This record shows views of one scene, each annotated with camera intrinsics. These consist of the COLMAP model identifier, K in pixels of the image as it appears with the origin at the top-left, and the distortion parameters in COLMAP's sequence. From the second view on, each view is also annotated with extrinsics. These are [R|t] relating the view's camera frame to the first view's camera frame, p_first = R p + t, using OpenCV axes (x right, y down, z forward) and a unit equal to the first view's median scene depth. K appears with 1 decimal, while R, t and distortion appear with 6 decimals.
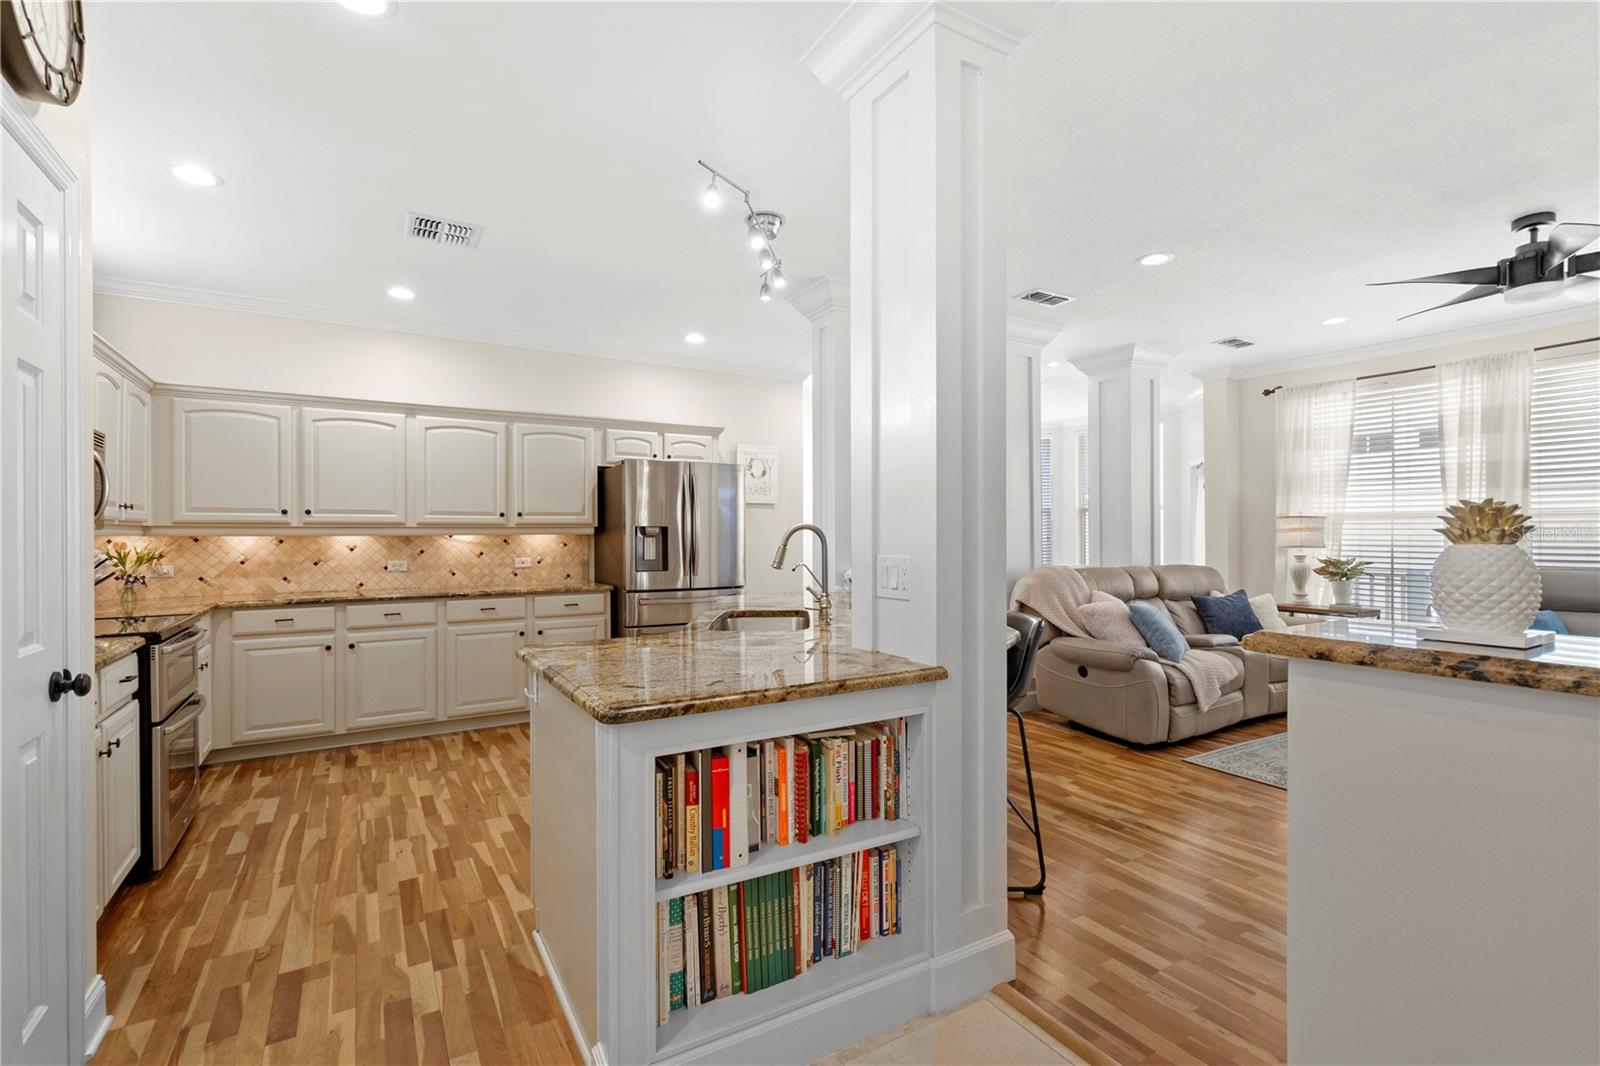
lens RADIAL K [[725.0, 0, 797.6], [0, 725.0, 534.3], [0, 0, 1]] dist [0.003094, 0.000032]
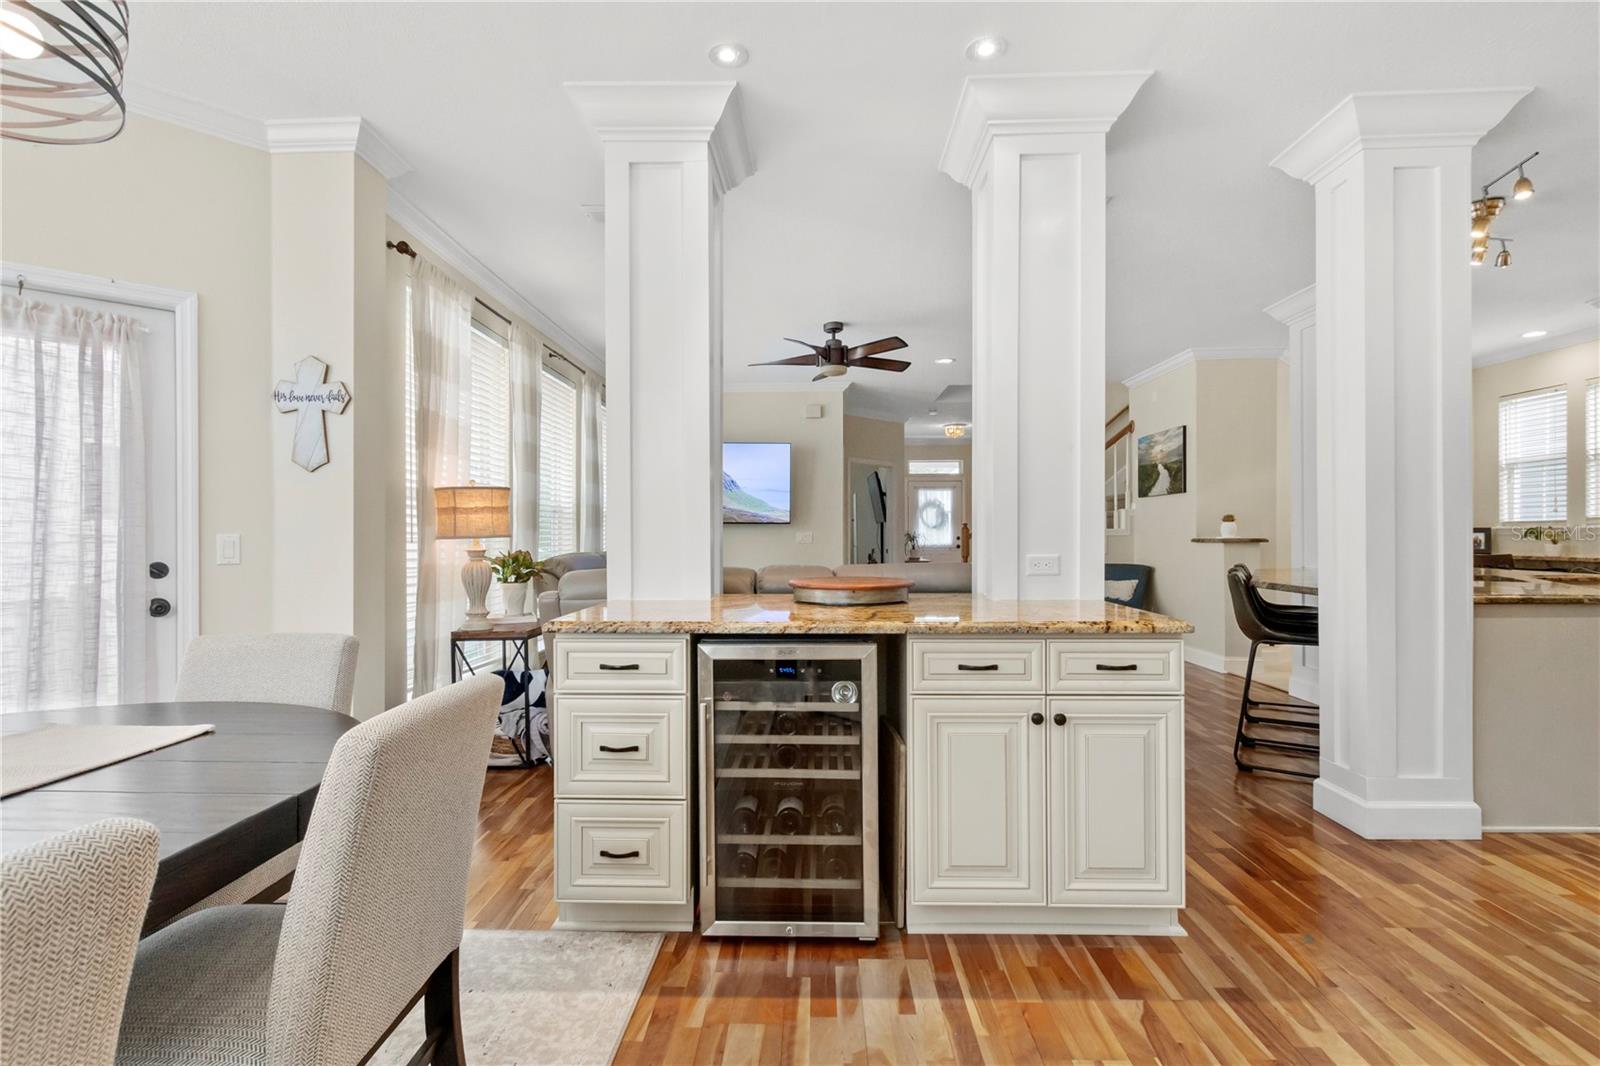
lens RADIAL K [[725.0, 0, 797.6], [0, 725.0, 534.3], [0, 0, 1]] dist [0.003094, 0.000032]
pose [[-0.841920, 0.006668, 0.539562, 0.173461], [0.005993, 0.999978, -0.003007, 0.026047], [-0.539570, 0.000702, -0.841941, 1.866453]]
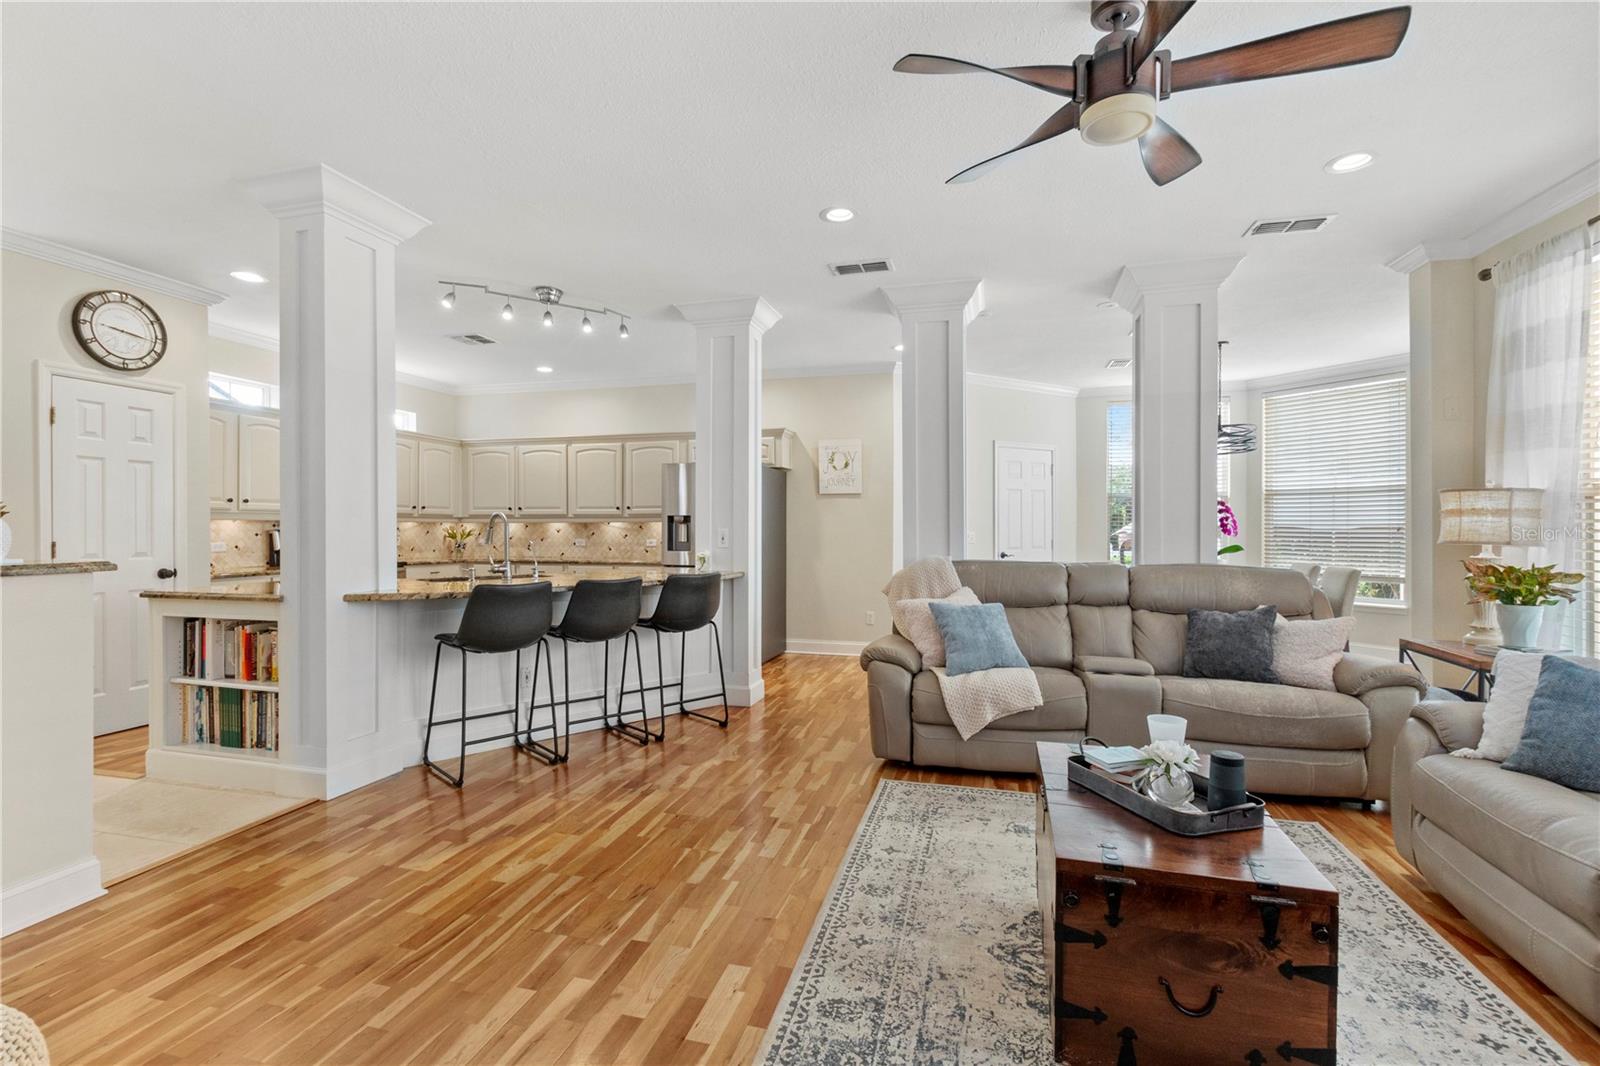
lens RADIAL K [[727.7, 0, 797.9], [0, 727.7, 530.3], [0, 0, 1]] dist [0.001967, -0.000200]
pose [[0.695218, 0.006663, -0.718768, 0.992255], [-0.002304, 0.999973, 0.007041, 0.006411], [0.718795, -0.003239, 0.695214, 0.296921]]
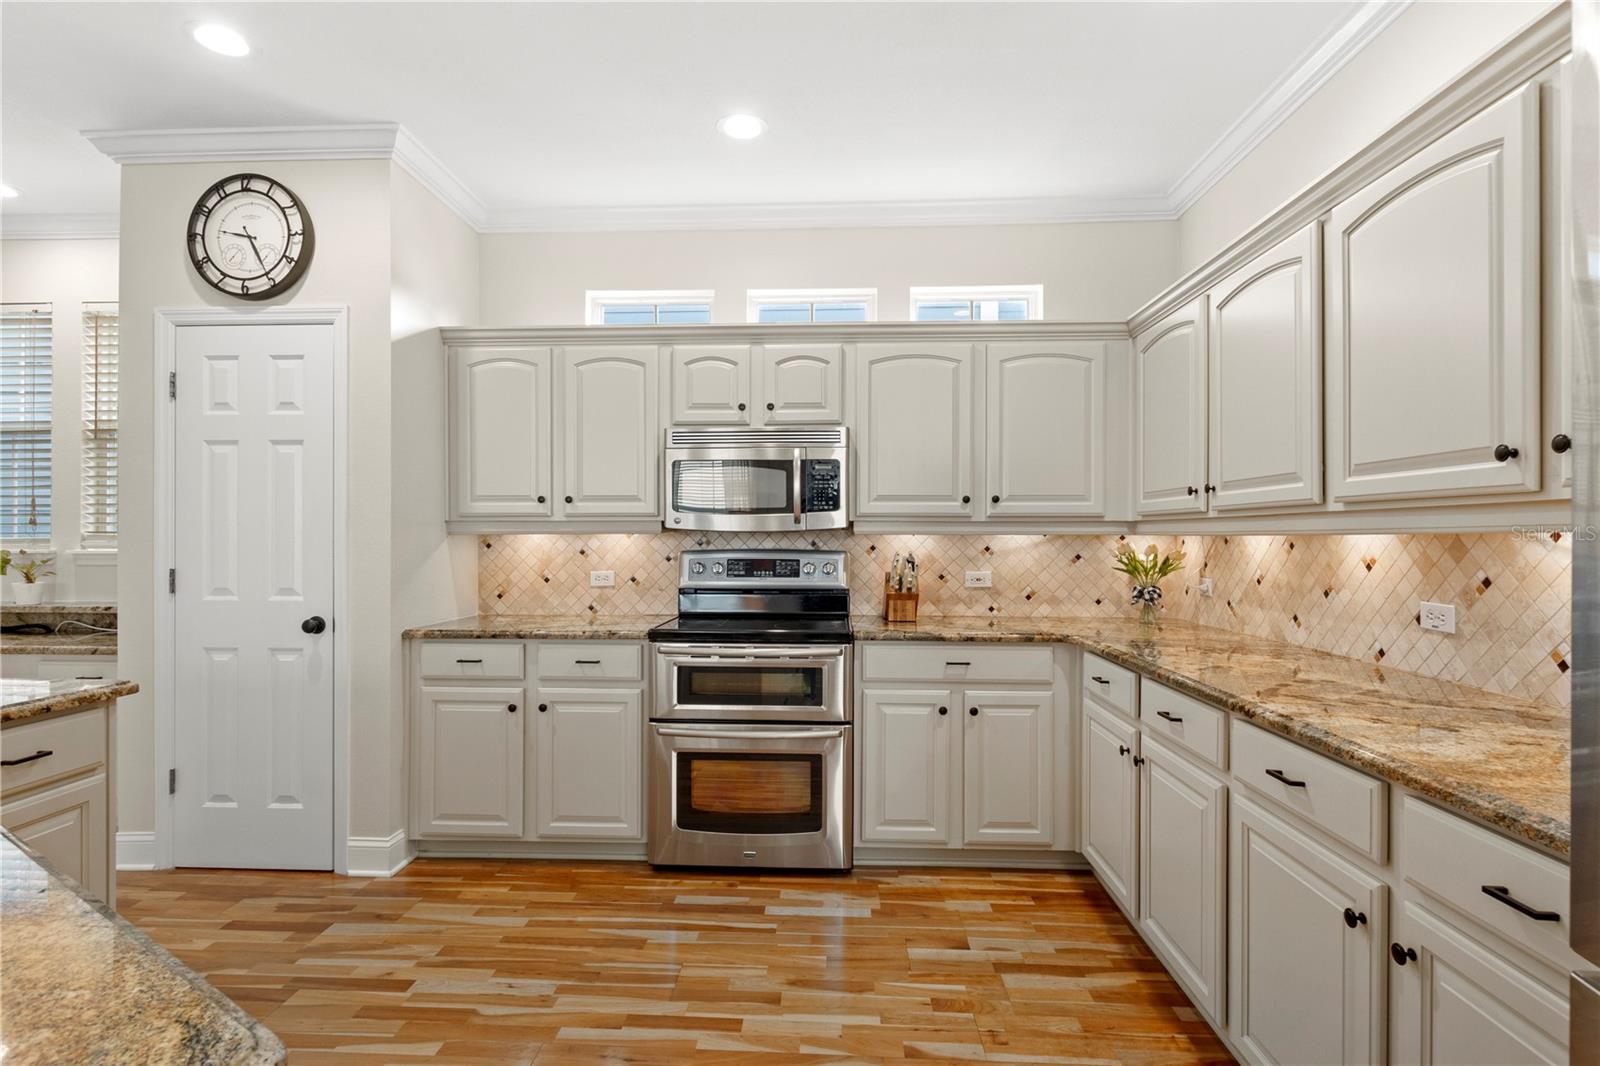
lens RADIAL K [[799.1, 0, 794.1], [0, 799.1, 535.0], [0, 0, 1]] dist [0.001445, -0.000101]
pose [[-0.560293, 0.001873, -0.828292, -0.039380], [0.002678, 0.999996, 0.000450, 0.001240], [0.828290, -0.001966, -0.560296, 1.087319]]
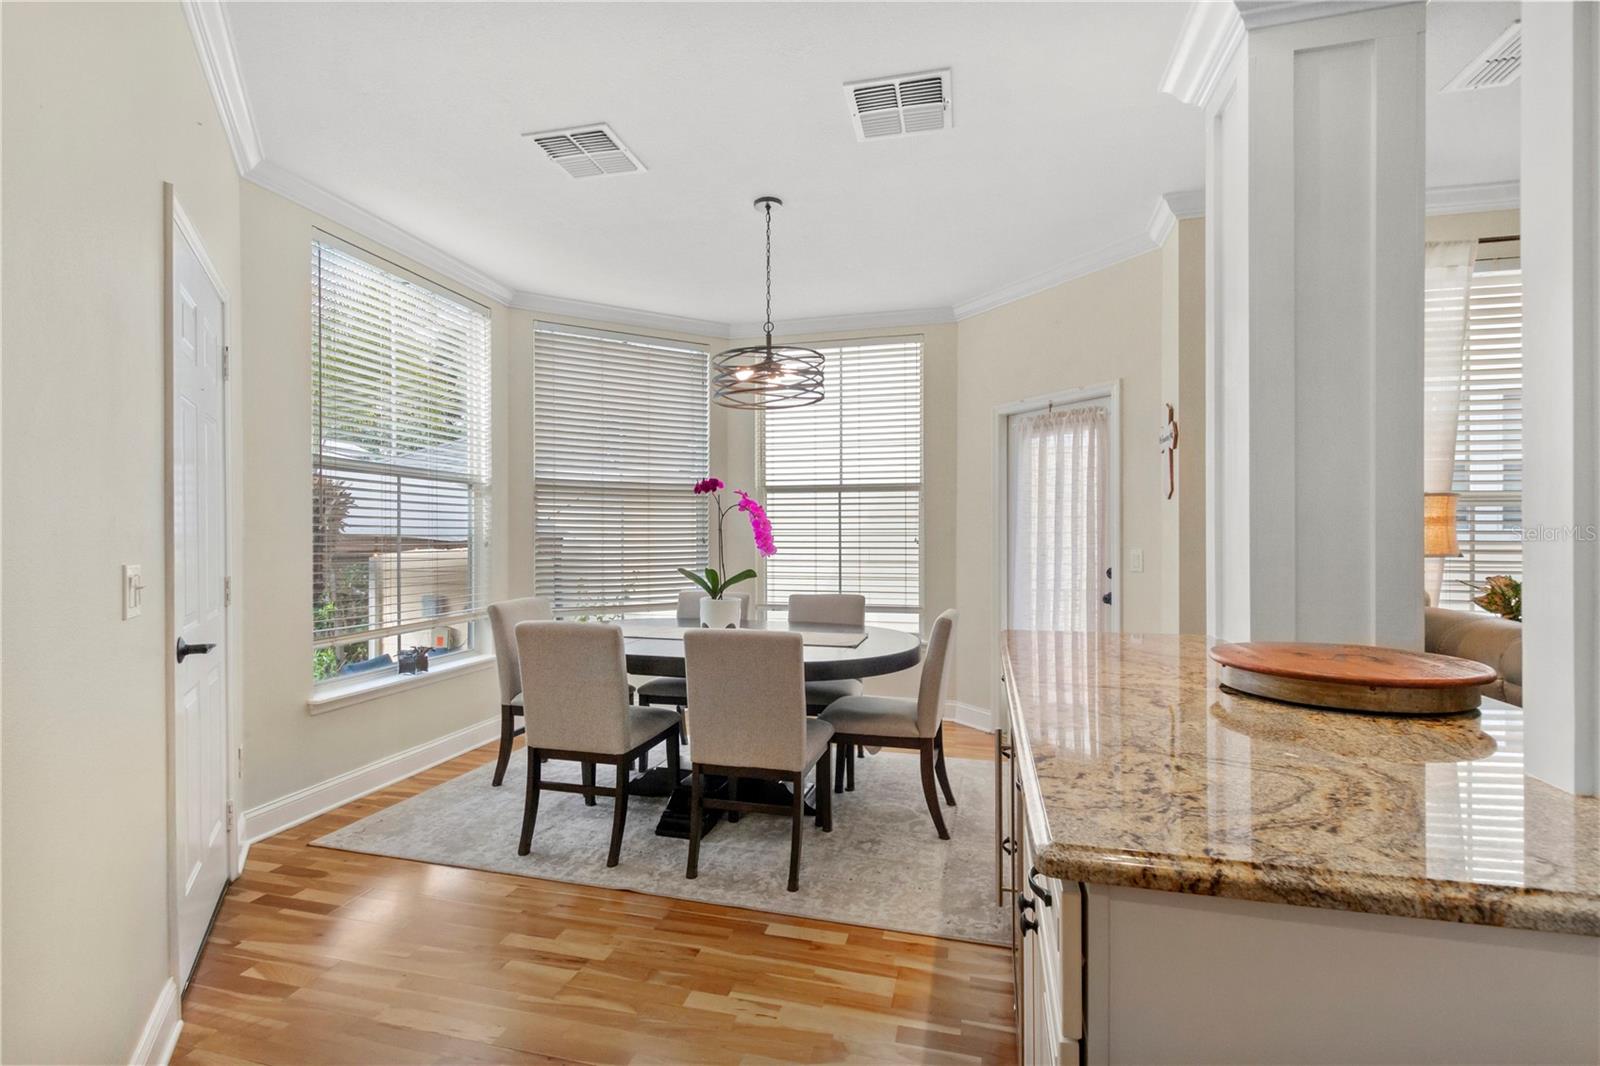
lens RADIAL K [[725.2, 0, 788.2], [0, 725.2, 536.5], [0, 0, 1]] dist [0.105924, -0.000035]
pose [[0.723028, 0.001113, 0.690817, 0.033796], [-0.001962, 0.999998, 0.000443, 0.006393], [-0.690816, -0.001676, 0.723029, 1.258270]]
